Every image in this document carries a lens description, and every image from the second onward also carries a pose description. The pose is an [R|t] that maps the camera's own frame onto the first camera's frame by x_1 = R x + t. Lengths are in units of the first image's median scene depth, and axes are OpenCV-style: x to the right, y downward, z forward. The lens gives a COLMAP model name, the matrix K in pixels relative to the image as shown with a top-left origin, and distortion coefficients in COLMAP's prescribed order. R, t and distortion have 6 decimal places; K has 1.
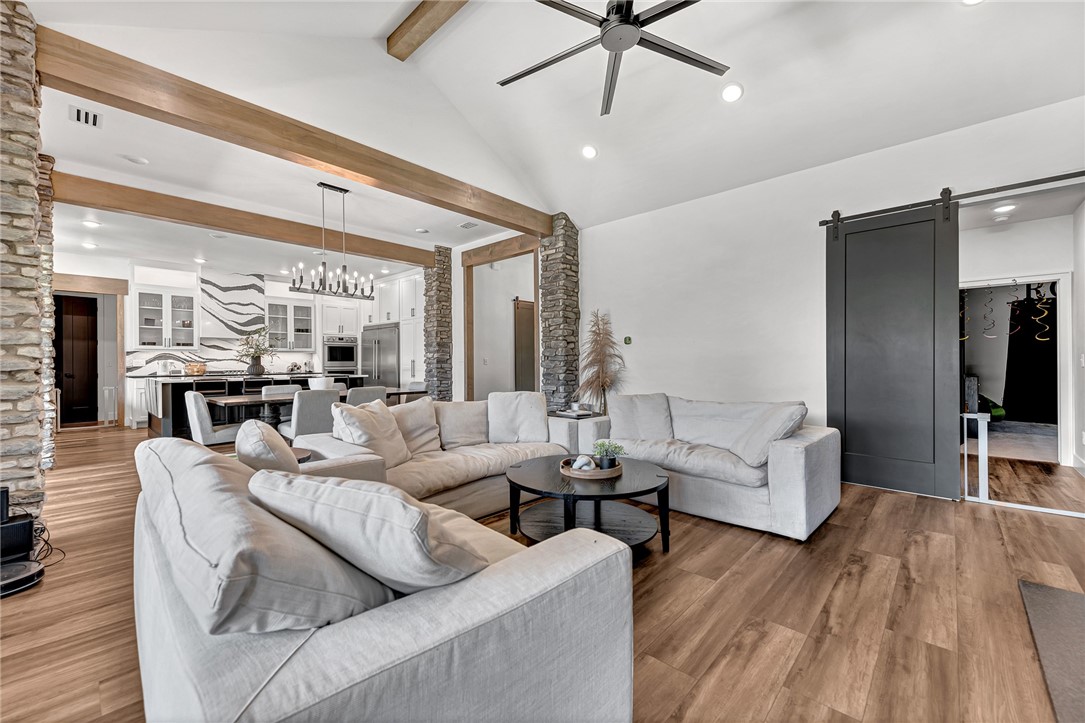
lens RADIAL K [[435.4, 0, 545.0], [0, 435.4, 361.7], [0, 0, 1]] dist [0.004480, -0.000313]
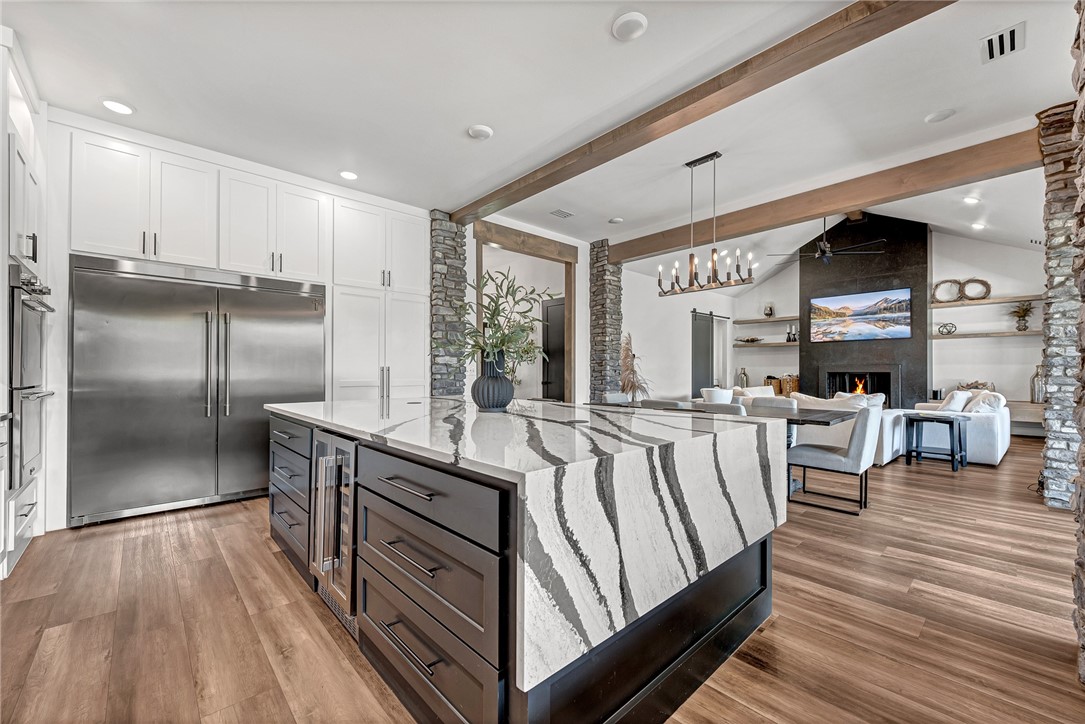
lens RADIAL K [[435.4, 0, 543.4], [0, 435.4, 369.3], [0, 0, 1]] dist [0.004480, -0.000313]
pose [[0.070238, 0.008757, 0.997492, -1.700823], [0.000494, 0.999961, -0.008813, 0.008495], [-0.997530, 0.001112, 0.070231, 1.604962]]
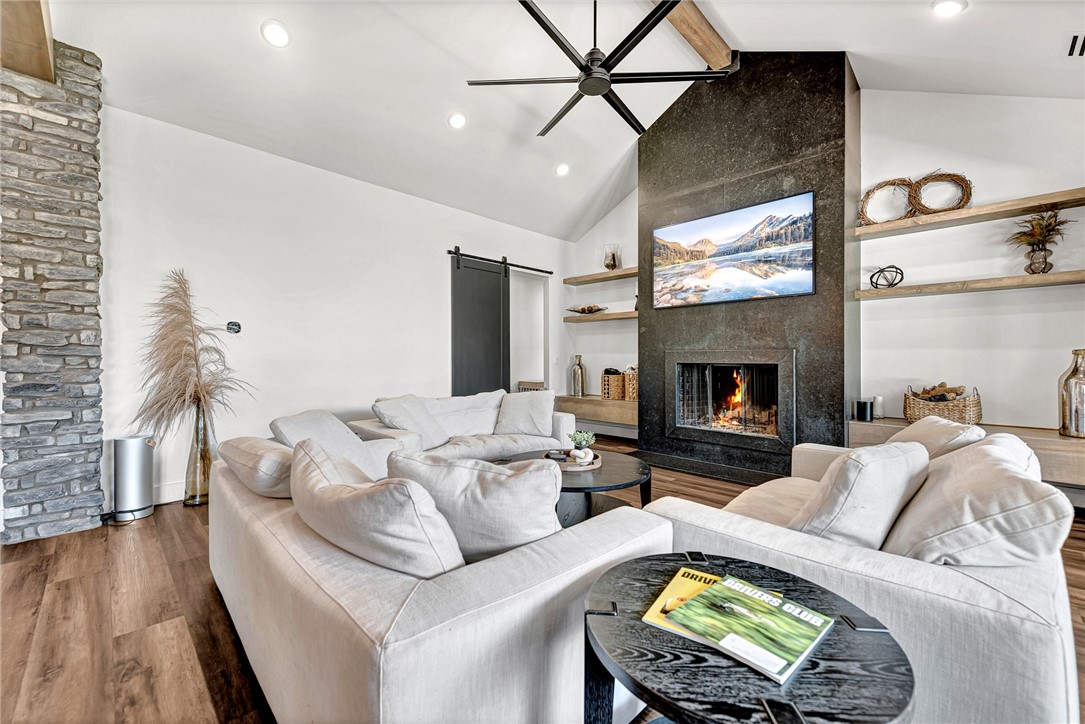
lens RADIAL K [[435.4, 0, 544.0], [0, 435.4, 356.2], [0, 0, 1]] dist [0.004480, -0.000313]
pose [[0.027628, 0.013196, 0.999531, -0.620437], [-0.004622, 0.999904, -0.013073, 0.002815], [-0.999608, -0.004259, 0.027686, 0.677810]]
